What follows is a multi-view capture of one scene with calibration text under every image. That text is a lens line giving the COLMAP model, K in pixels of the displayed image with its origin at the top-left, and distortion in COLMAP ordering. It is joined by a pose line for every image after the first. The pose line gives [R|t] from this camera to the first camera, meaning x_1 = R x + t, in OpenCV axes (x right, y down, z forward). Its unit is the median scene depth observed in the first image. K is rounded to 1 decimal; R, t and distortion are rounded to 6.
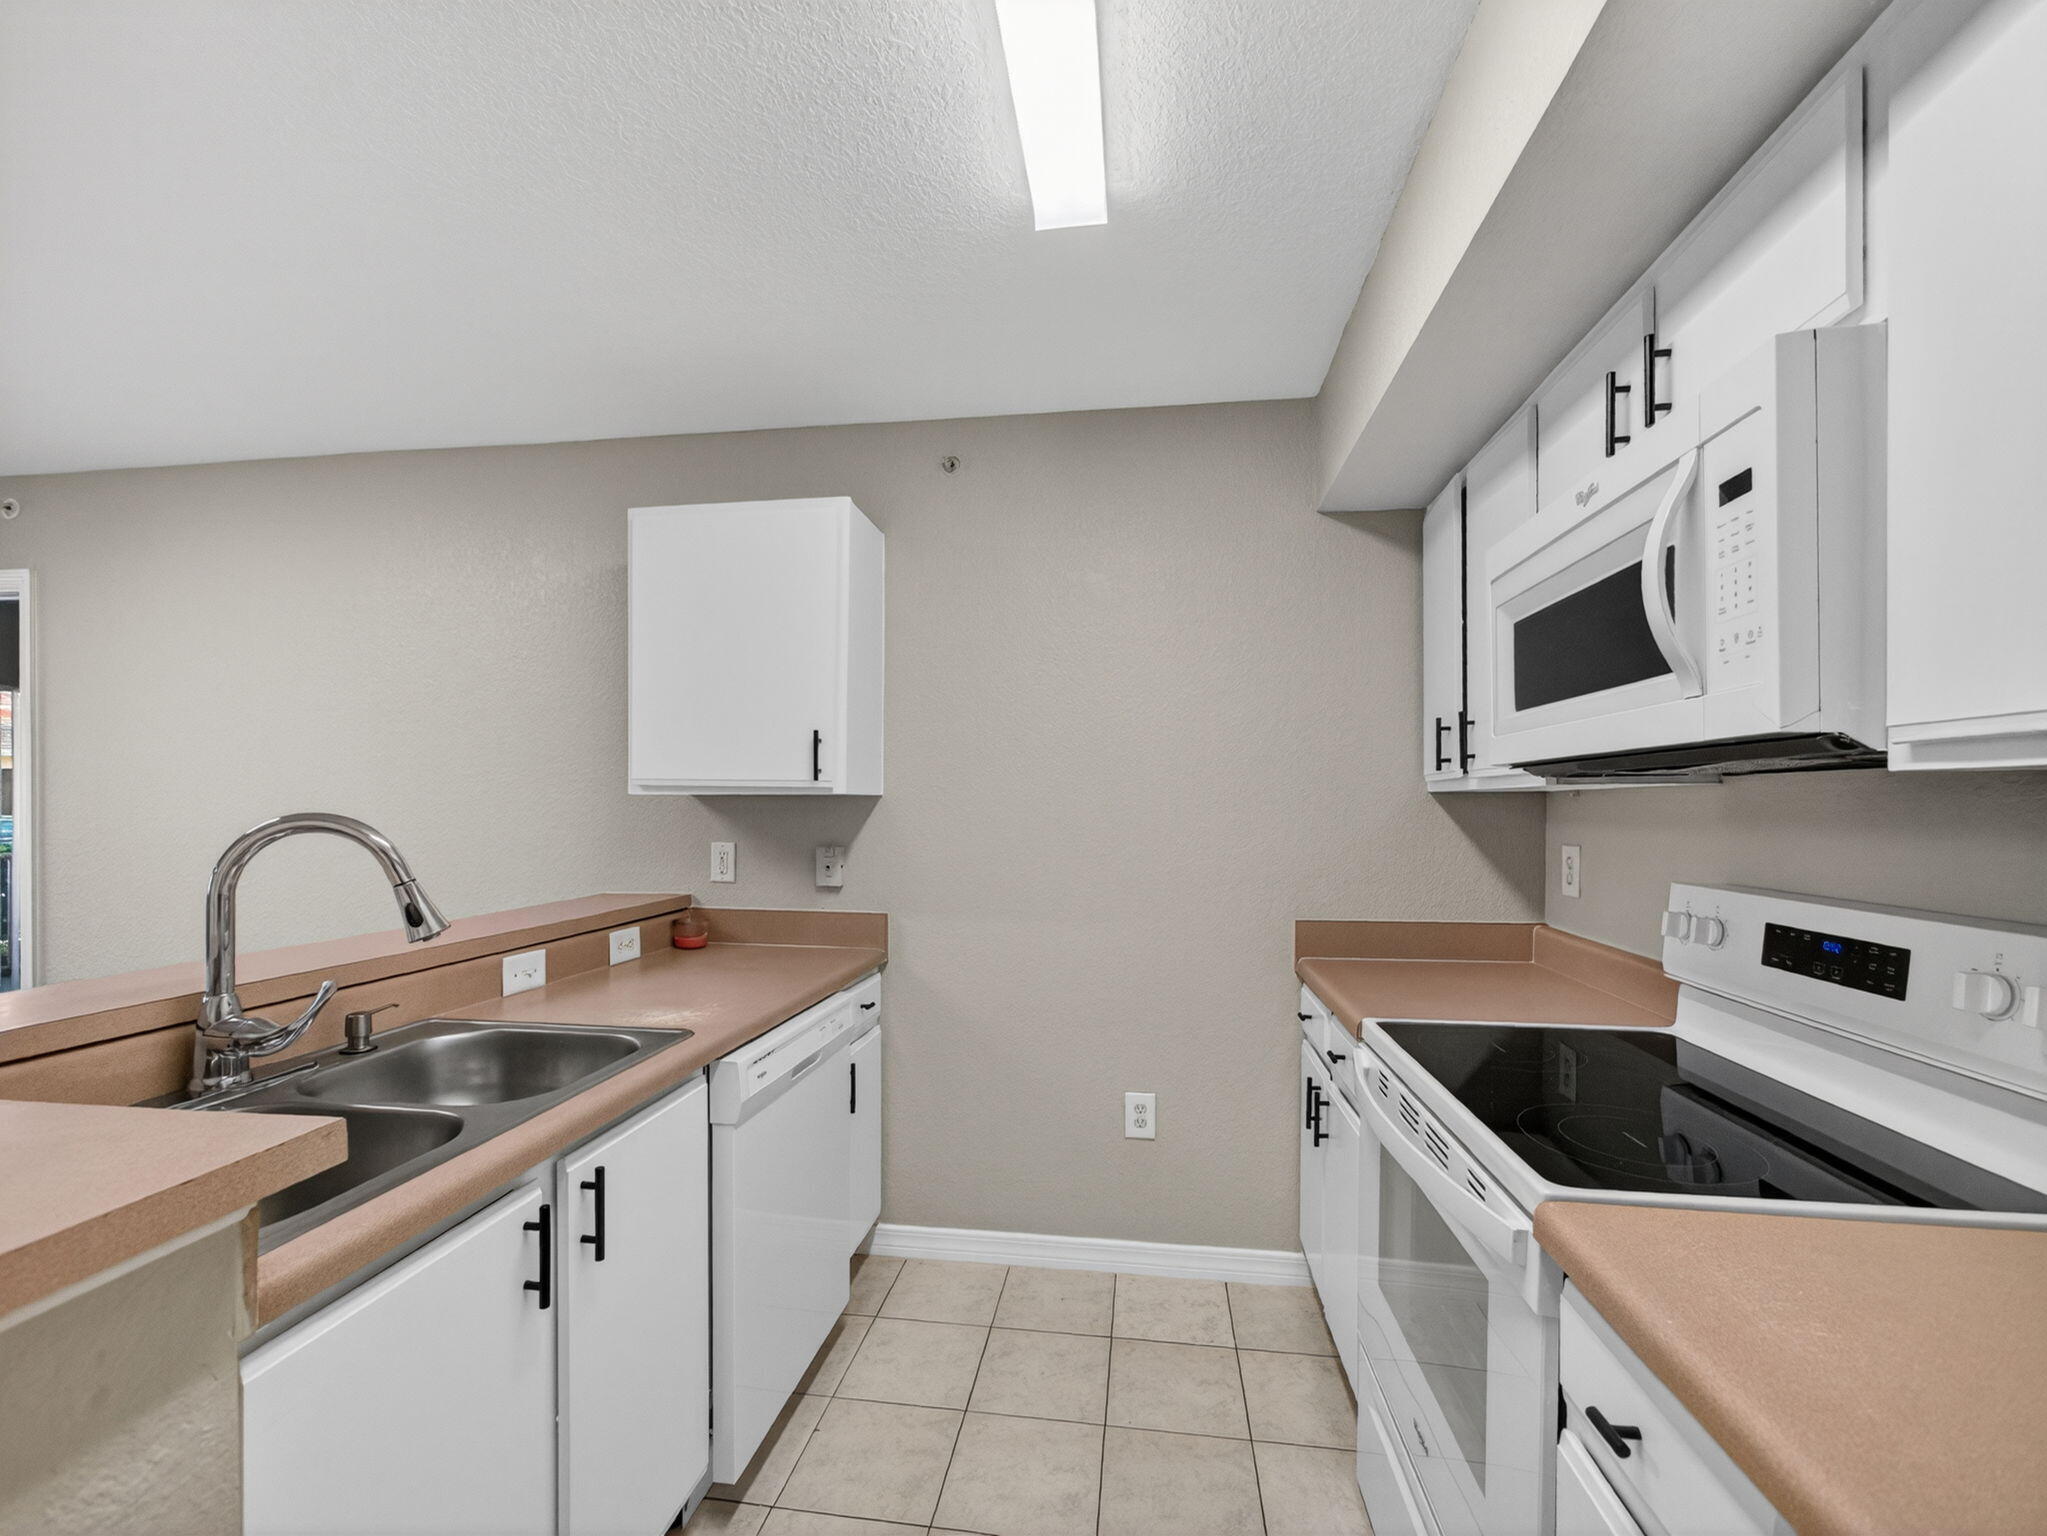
lens RADIAL K [[880.9, 0, 1043.6], [0, 880.9, 771.1], [0, 0, 1]] dist [0.012346, 0.000286]
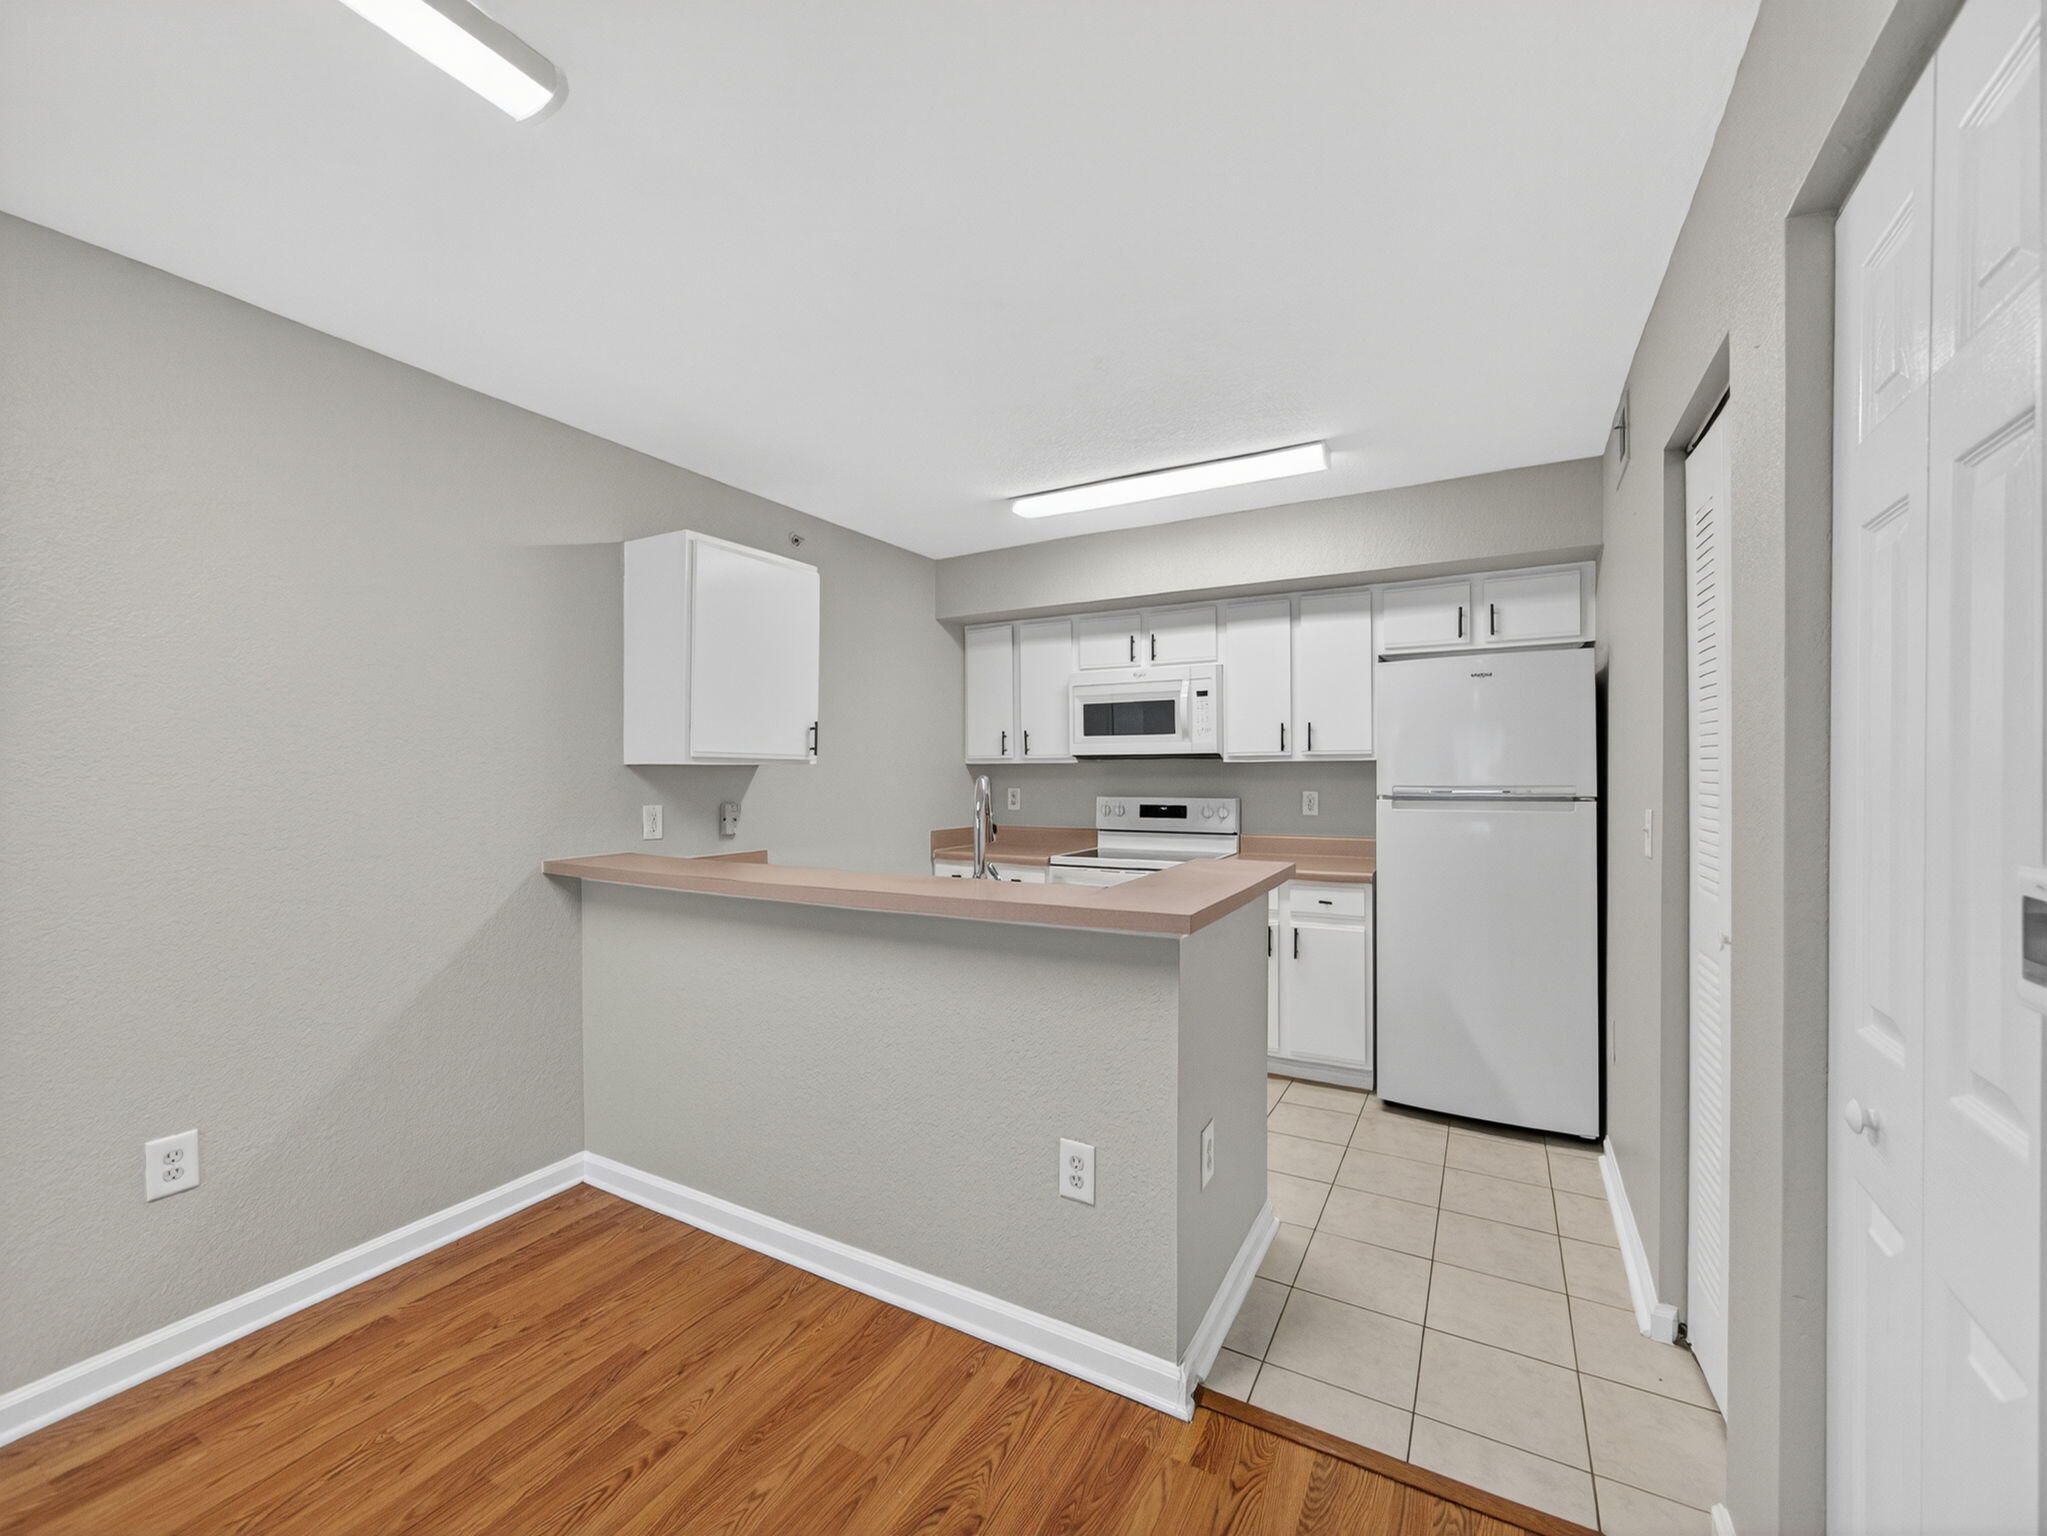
lens RADIAL K [[839.1, 0, 1023.5], [0, 839.1, 768.0], [0, 0, 1]] dist [0.000440, 0.000375]
pose [[0.385062, -0.004404, 0.922880, -1.351576], [-0.031881, 0.999328, 0.018070, -0.007494], [-0.922340, -0.036380, 0.384663, 0.108545]]
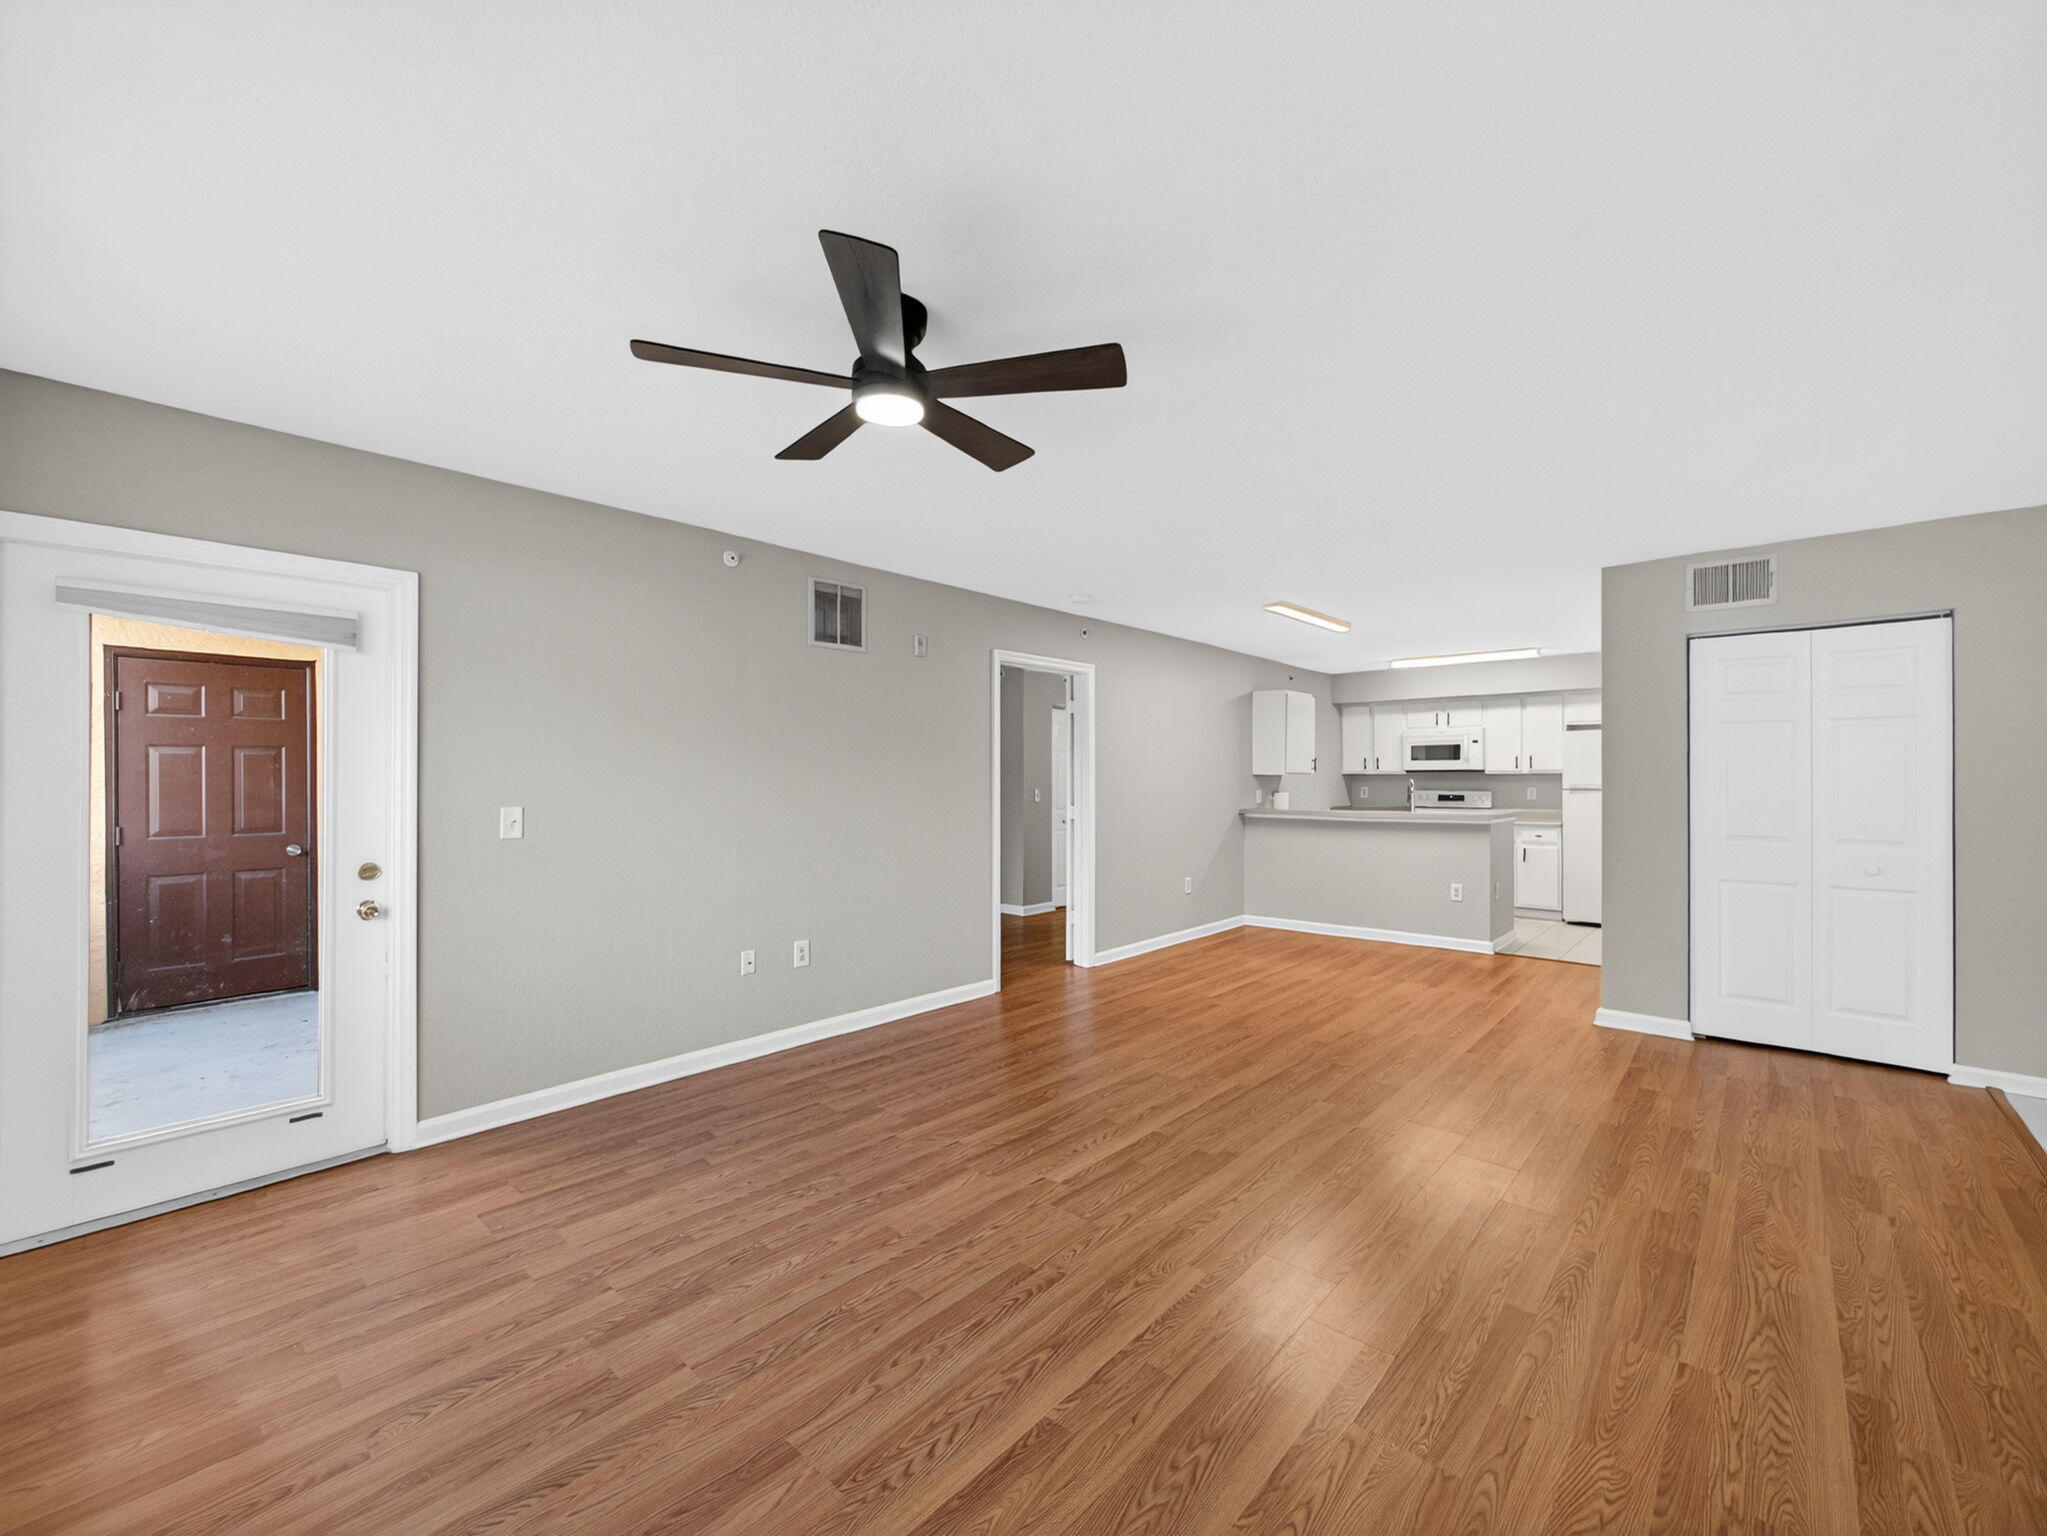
lens RADIAL K [[839.1, 0, 1023.5], [0, 839.1, 768.0], [0, 0, 1]] dist [0.000440, 0.000375]
pose [[0.574498, 0.005416, 0.818488, -3.676427], [-0.031621, 0.999378, 0.015581, -0.019680], [-0.817895, -0.034833, 0.574312, -0.051897]]
